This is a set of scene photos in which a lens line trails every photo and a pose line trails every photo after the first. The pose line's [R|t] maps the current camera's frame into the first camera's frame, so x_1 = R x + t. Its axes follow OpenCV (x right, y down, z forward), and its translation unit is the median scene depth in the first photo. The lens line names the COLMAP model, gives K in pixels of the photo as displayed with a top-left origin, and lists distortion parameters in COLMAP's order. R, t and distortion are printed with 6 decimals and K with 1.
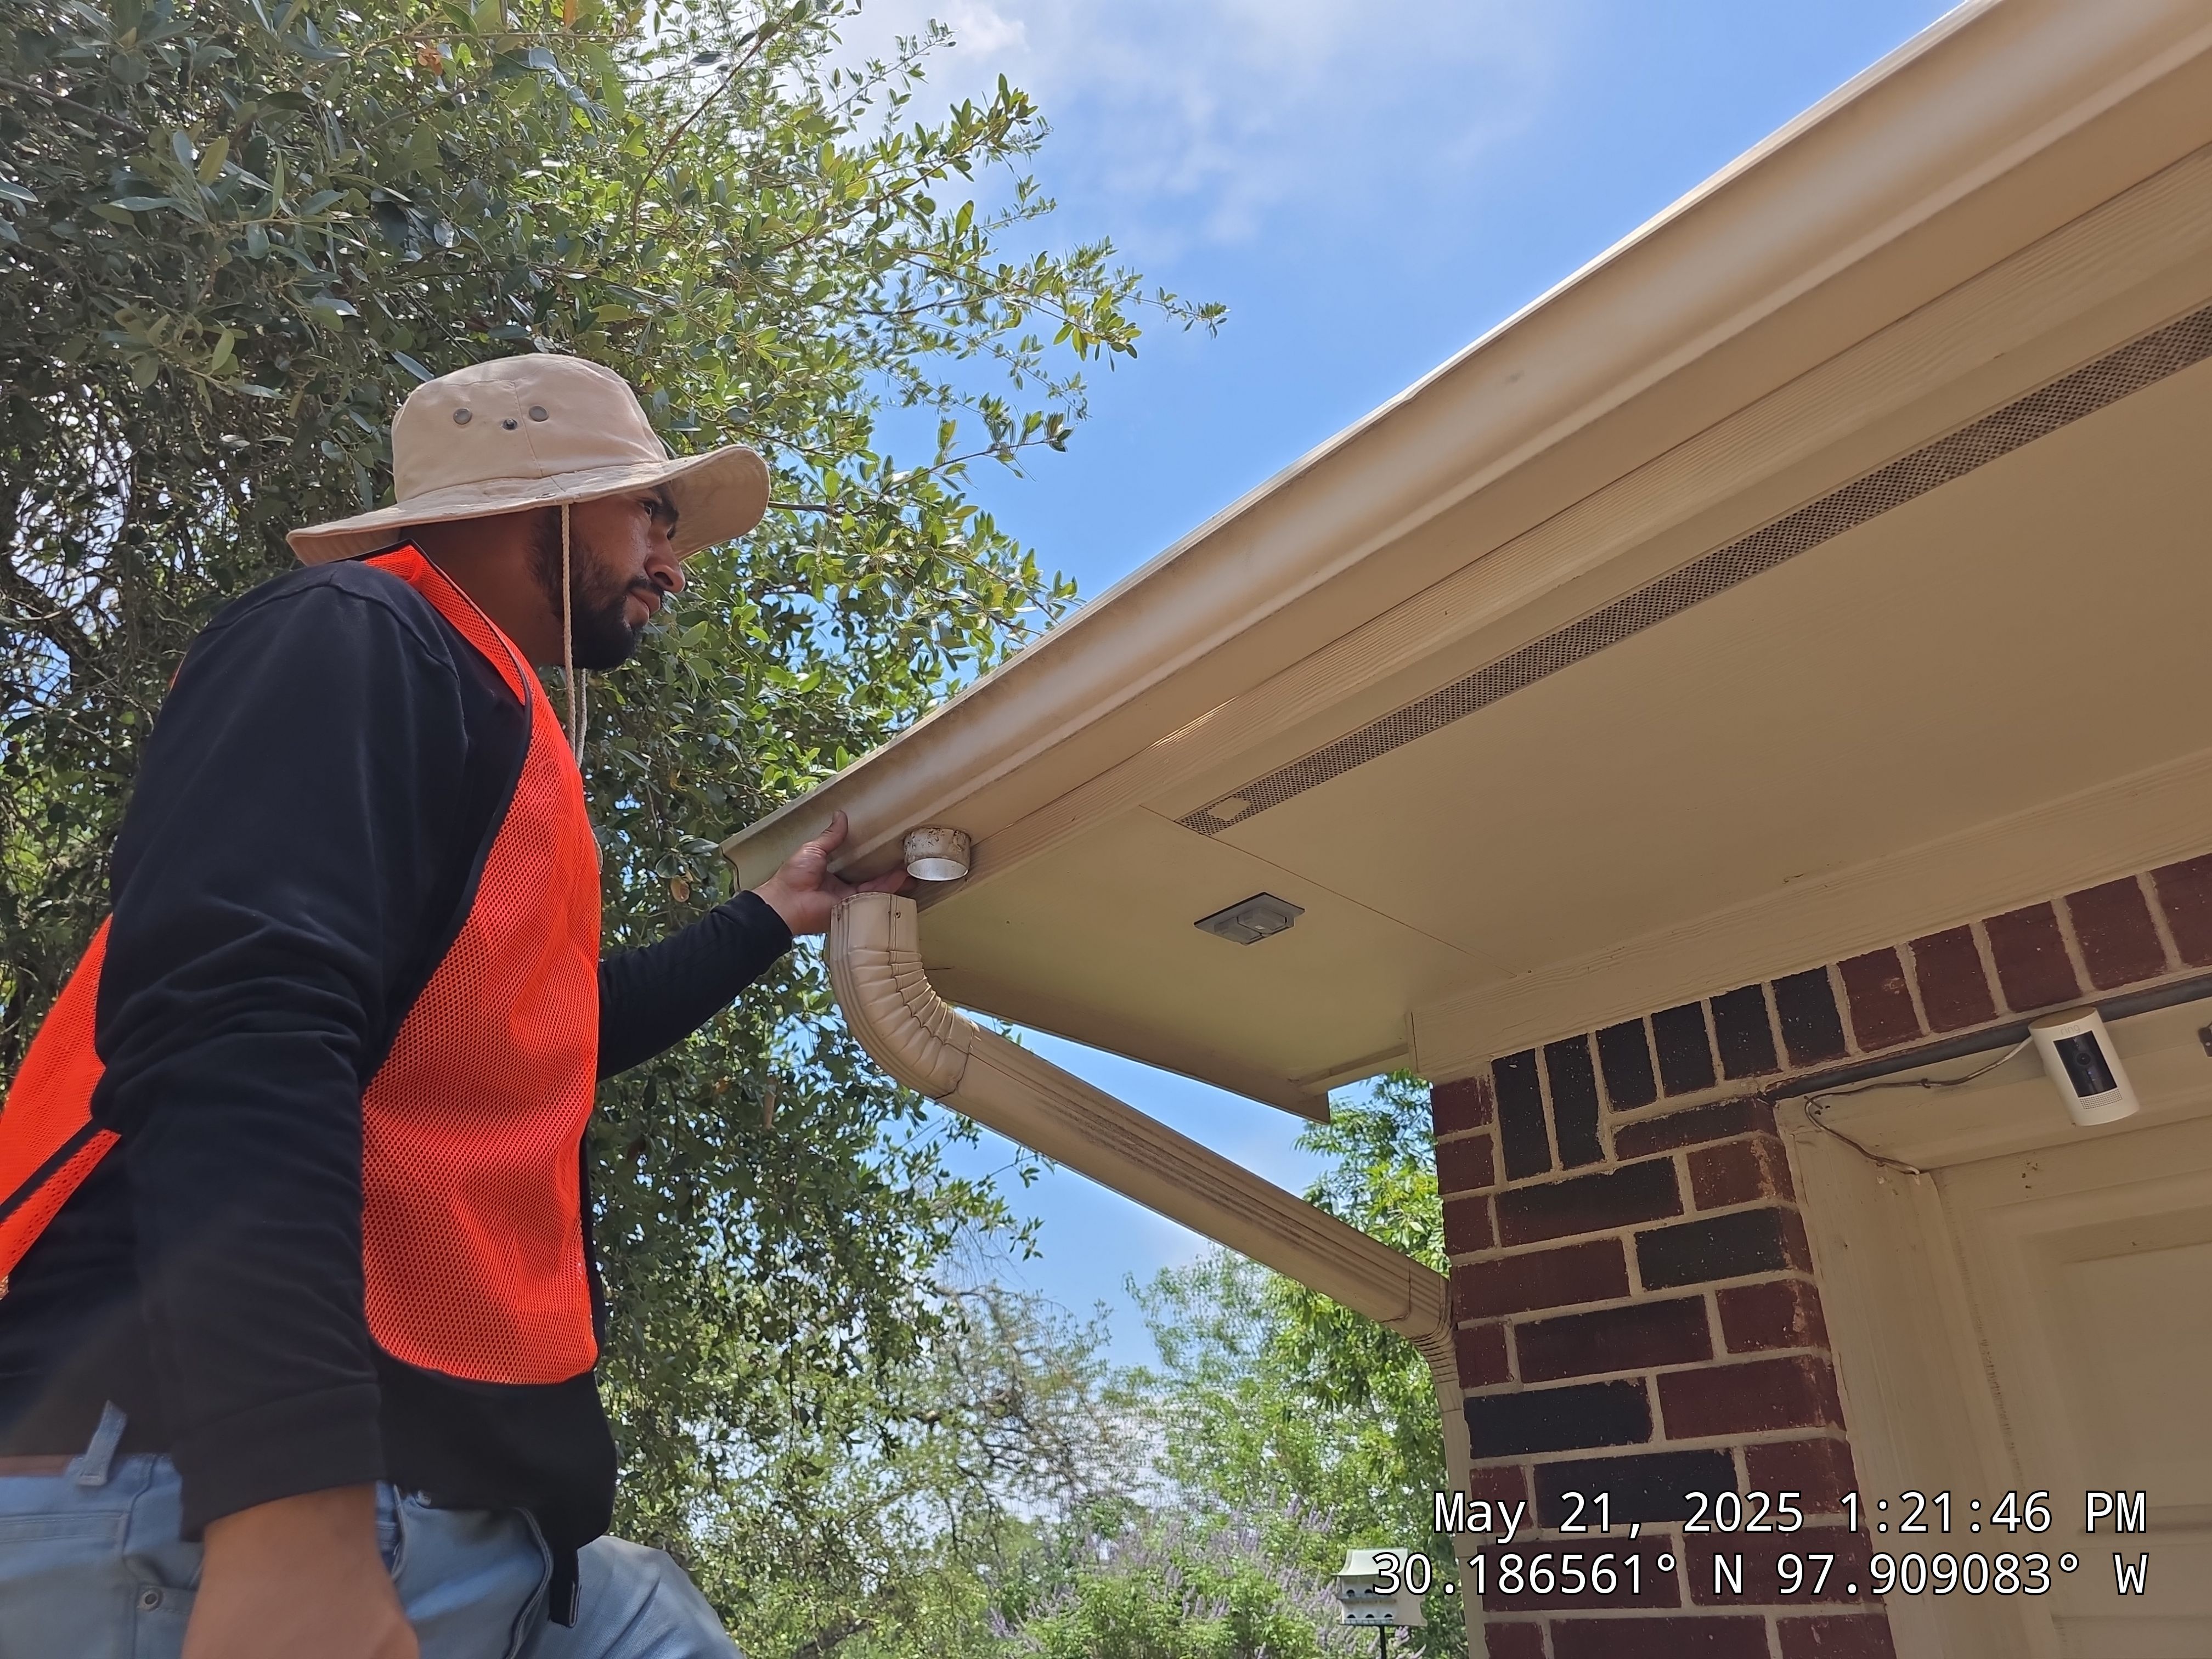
lens RADIAL K [[1406.5, 0, 1144.3], [0, 1406.5, 834.2], [0, 0, 1]] dist [0.027902, -0.032909]
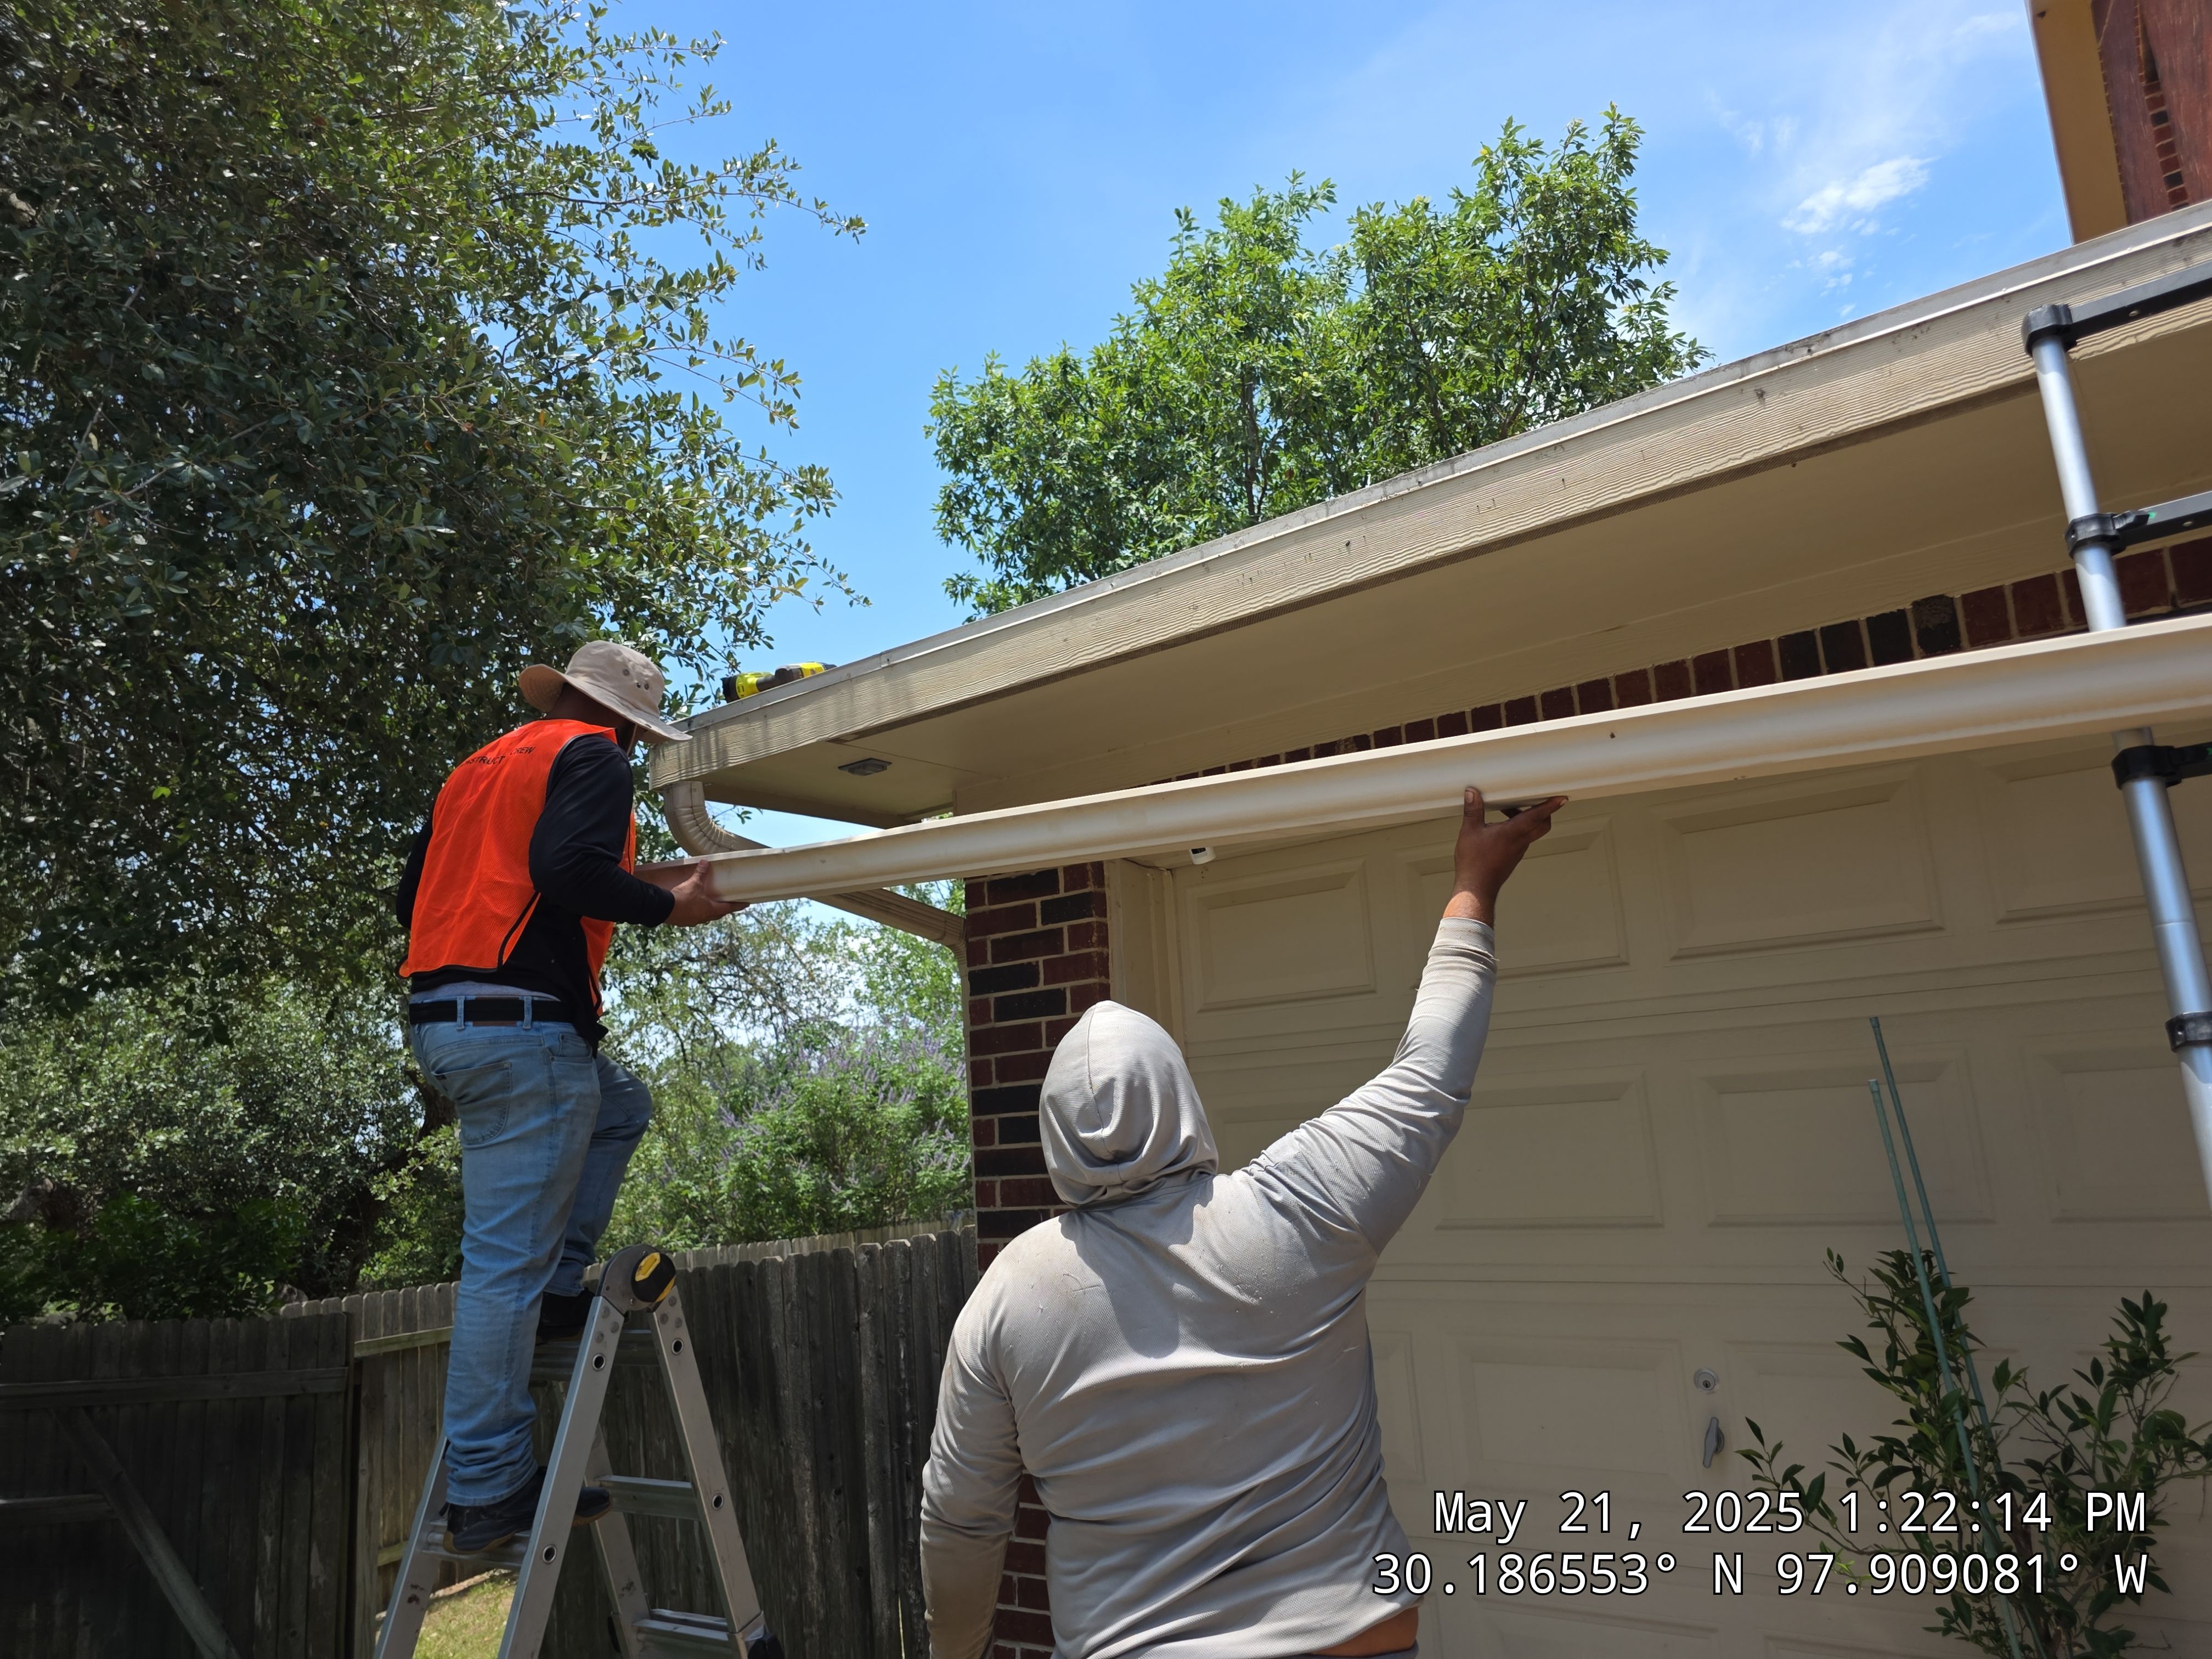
lens RADIAL K [[1406.5, 0, 1144.3], [0, 1406.5, 834.2], [0, 0, 1]] dist [0.027902, -0.032909]
pose [[0.978229, -0.027867, 0.205649, 0.006579], [-0.036840, 0.951886, 0.304231, -0.068620], [-0.204233, -0.305184, 0.930135, -0.147291]]
